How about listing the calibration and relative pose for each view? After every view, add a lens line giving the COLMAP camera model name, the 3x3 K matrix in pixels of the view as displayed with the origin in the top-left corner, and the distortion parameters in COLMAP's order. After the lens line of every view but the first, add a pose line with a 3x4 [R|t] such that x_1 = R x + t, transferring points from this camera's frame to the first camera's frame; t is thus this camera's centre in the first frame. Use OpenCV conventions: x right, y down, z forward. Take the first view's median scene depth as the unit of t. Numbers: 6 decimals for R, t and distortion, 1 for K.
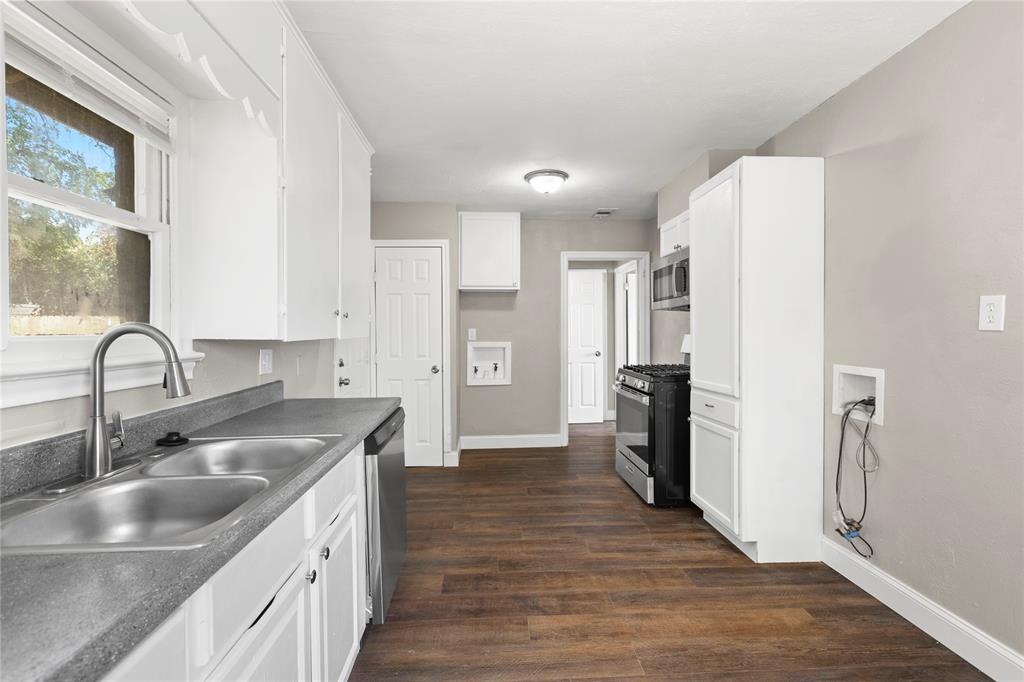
lens RADIAL K [[464.0, 0, 506.9], [0, 464.0, 340.9], [0, 0, 1]] dist [-0.000465, -0.000081]
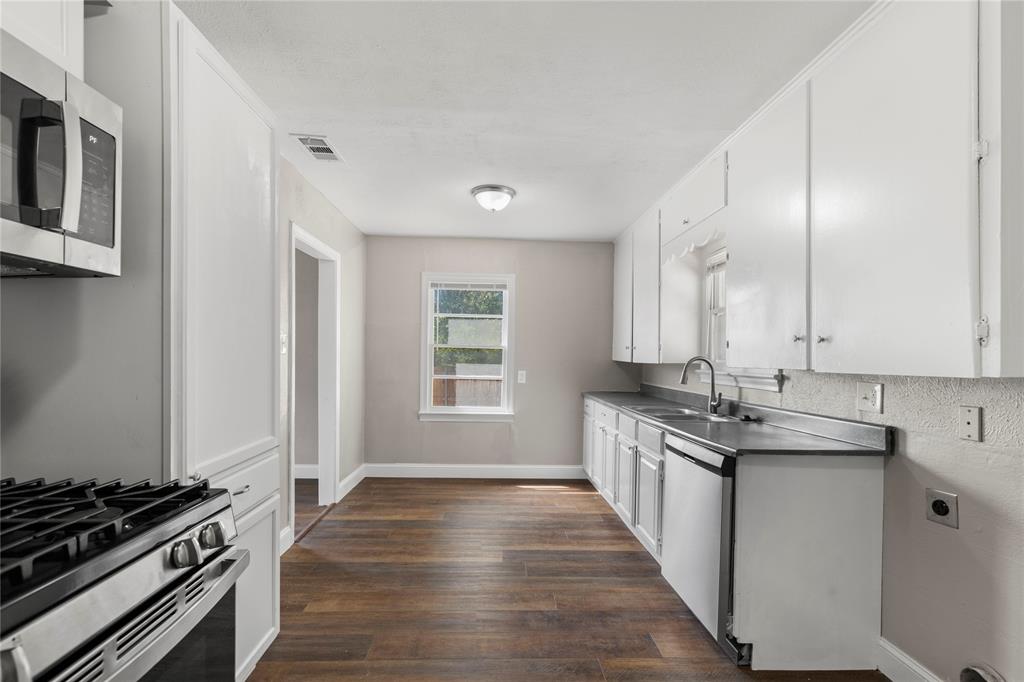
lens RADIAL K [[460.9, 0, 512.9], [0, 460.9, 352.6], [0, 0, 1]] dist [-0.000208, 0.000033]
pose [[-0.999926, -0.011810, -0.002909, 0.158090], [-0.011829, 0.999908, 0.006597, -0.040125], [0.002831, 0.006631, -0.999974, 2.060209]]
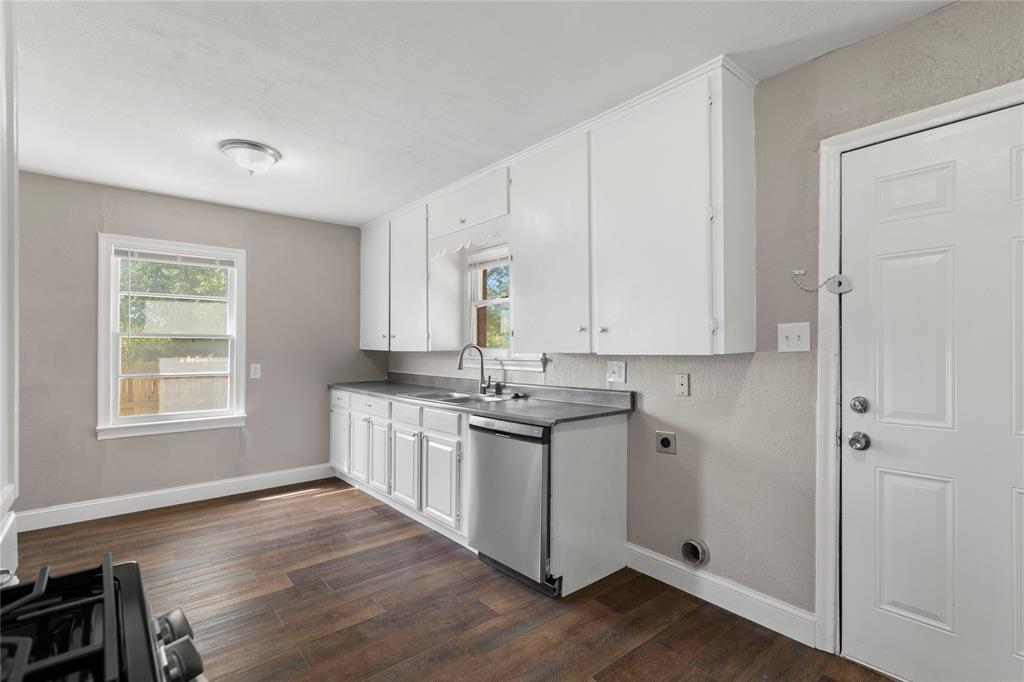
lens RADIAL K [[464.0, 0, 506.9], [0, 464.0, 340.9], [0, 0, 1]] dist [-0.000465, -0.000081]
pose [[-0.792262, -0.000850, -0.610180, 0.468100], [-0.003227, 0.999991, 0.002796, -0.040896], [0.610172, 0.004184, -0.792258, 1.968884]]
